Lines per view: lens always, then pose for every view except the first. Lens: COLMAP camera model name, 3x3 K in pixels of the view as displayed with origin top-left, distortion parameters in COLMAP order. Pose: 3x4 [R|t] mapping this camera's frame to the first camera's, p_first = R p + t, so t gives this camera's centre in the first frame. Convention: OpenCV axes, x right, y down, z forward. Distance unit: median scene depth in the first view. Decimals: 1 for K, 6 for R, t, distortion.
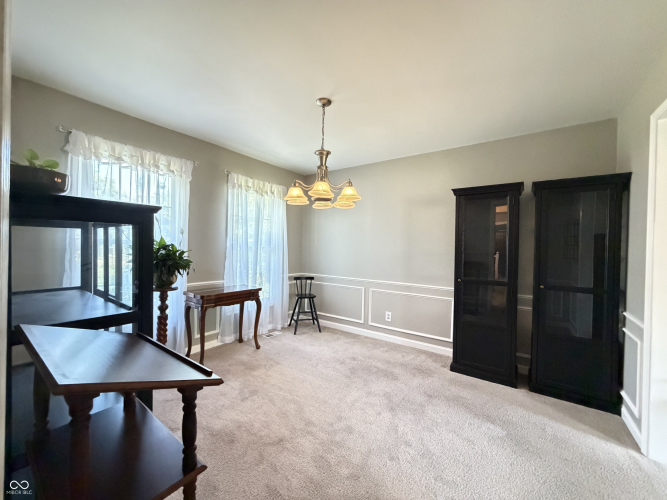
lens RADIAL K [[266.6, 0, 333.6], [0, 266.6, 249.2], [0, 0, 1]] dist [0.001062, -0.000393]
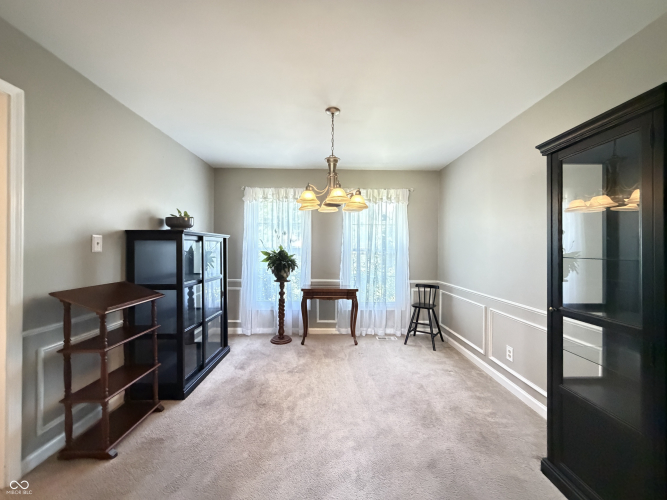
lens RADIAL K [[266.6, 0, 333.9], [0, 266.6, 249.0], [0, 0, 1]] dist [0.001062, -0.000393]
pose [[0.598898, -0.017683, -0.800630, 0.532957], [-0.002780, 0.999704, -0.024159, 0.008309], [0.800820, 0.016695, 0.598672, 0.264637]]
